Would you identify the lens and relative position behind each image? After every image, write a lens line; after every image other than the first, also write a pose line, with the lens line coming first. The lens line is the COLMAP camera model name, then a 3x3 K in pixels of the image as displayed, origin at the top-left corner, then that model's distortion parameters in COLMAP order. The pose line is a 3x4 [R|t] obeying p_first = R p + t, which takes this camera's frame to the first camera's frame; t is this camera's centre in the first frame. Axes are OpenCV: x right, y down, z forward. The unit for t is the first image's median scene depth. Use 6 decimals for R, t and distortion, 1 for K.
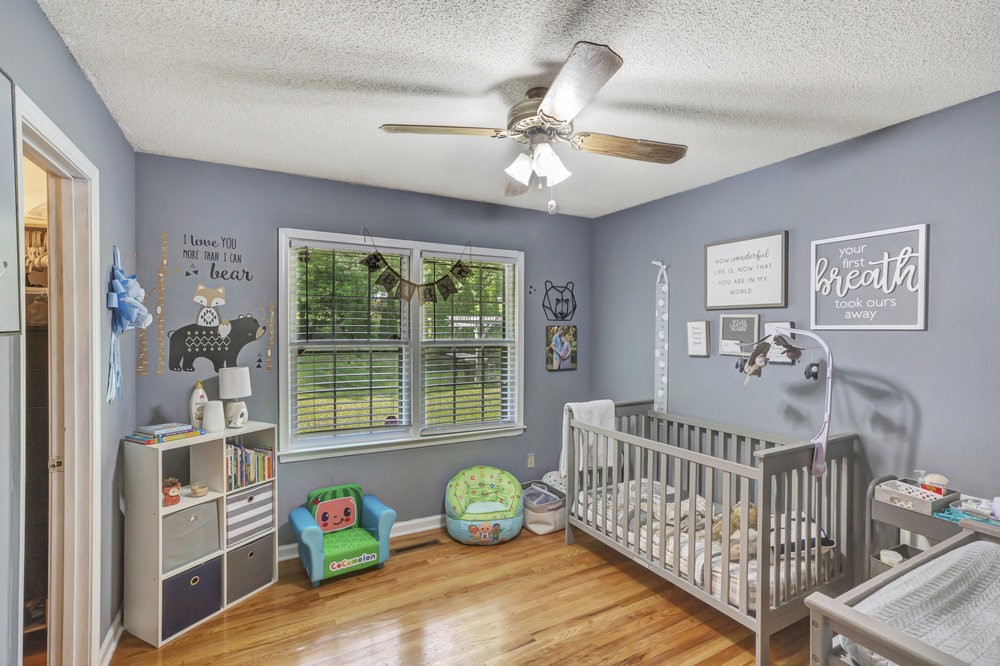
lens RADIAL K [[457.7, 0, 500.0], [0, 457.7, 333.0], [0, 0, 1]] dist [-0.000630, 0.000565]
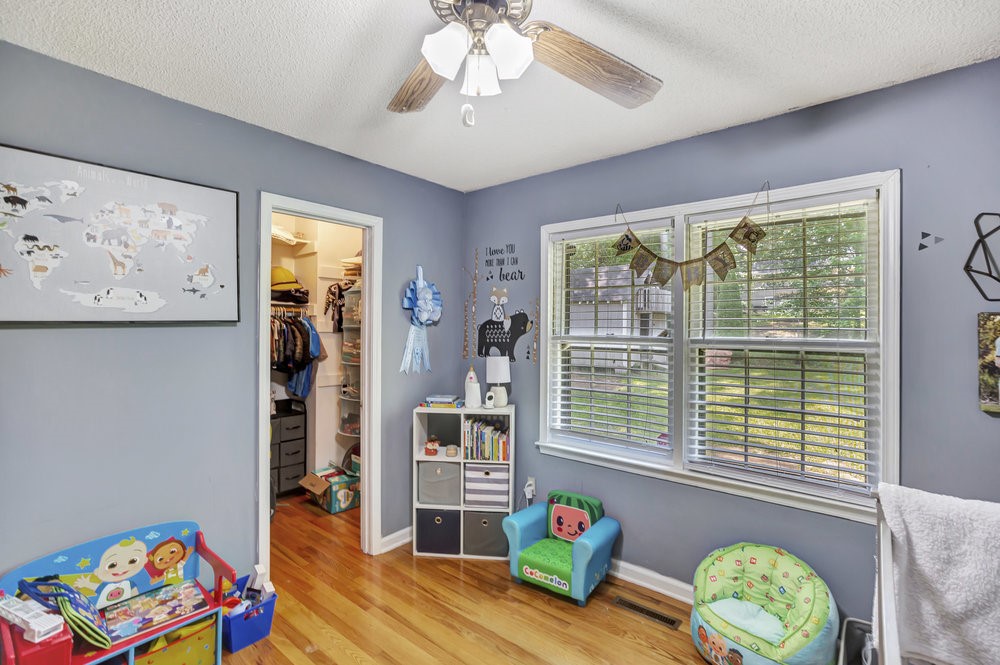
lens RADIAL K [[464.4, 0, 500.6], [0, 464.4, 324.3], [0, 0, 1]] dist [-0.001132, 0.000458]
pose [[0.385357, -0.006917, -0.922742, 0.487229], [-0.011505, 0.999858, -0.012300, 0.008714], [0.922696, 0.015356, 0.385223, 0.541807]]
